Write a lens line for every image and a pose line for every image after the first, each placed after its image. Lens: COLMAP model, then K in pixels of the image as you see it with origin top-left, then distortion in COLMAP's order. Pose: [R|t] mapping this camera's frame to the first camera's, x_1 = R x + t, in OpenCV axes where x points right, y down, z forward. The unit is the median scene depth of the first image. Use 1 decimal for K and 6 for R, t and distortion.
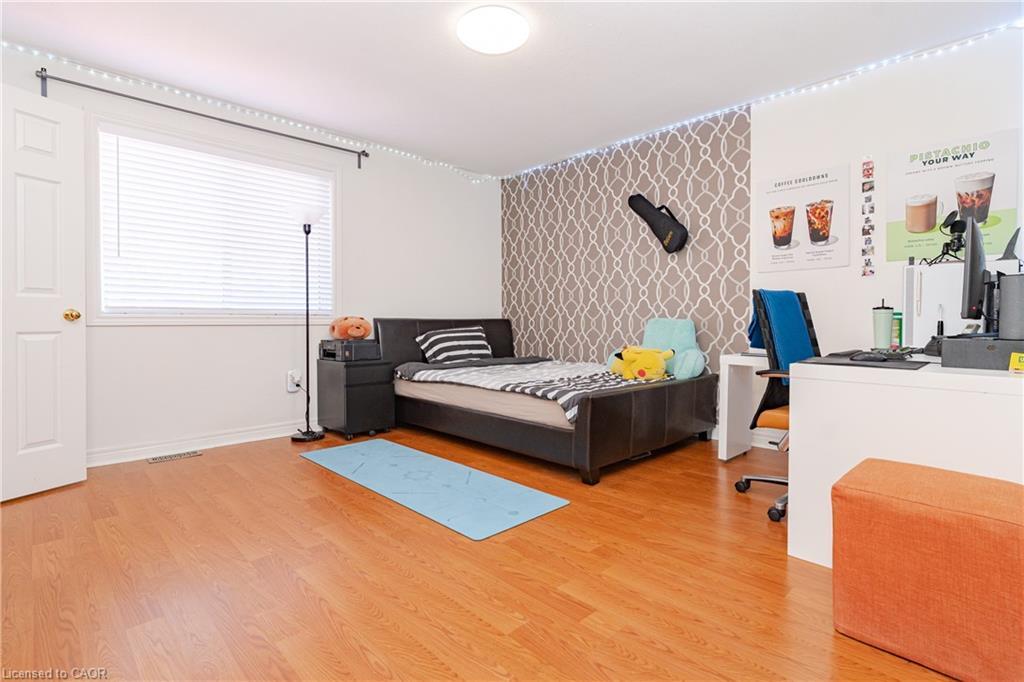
lens RADIAL K [[510.4, 0, 510.1], [0, 510.4, 335.0], [0, 0, 1]] dist [0.012948, -0.000444]
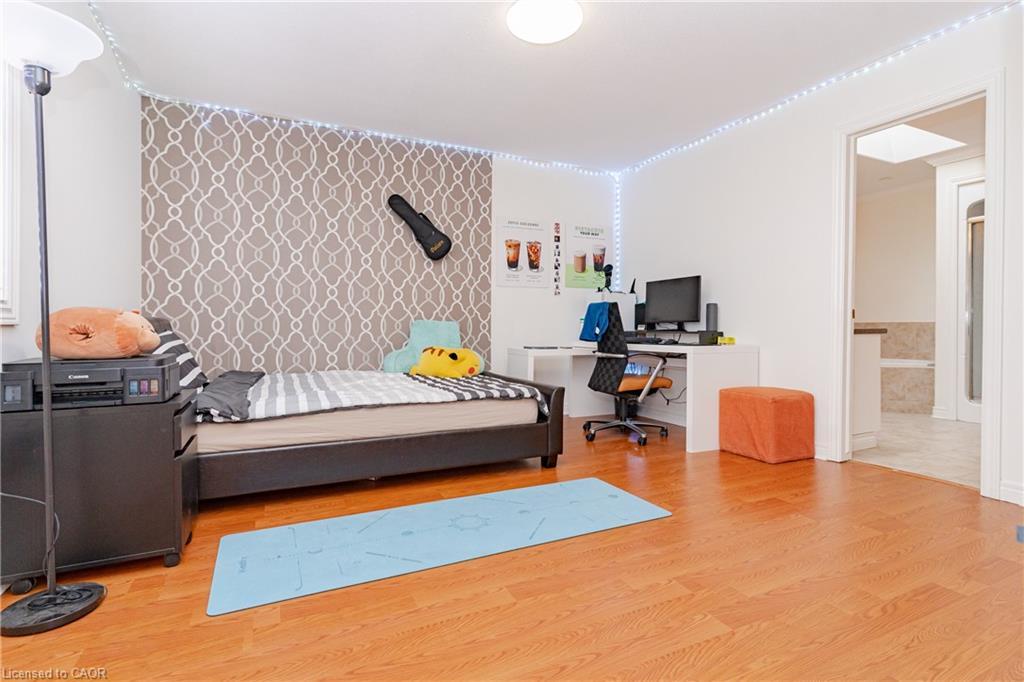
lens RADIAL K [[495.1, 0, 512.0], [0, 495.1, 341.0], [0, 0, 1]] dist [0.001300, 0.000322]
pose [[0.300407, -0.027202, 0.953423, -0.698884], [0.025089, 0.999473, 0.020611, -0.007250], [-0.953481, 0.017728, 0.300931, 0.582477]]
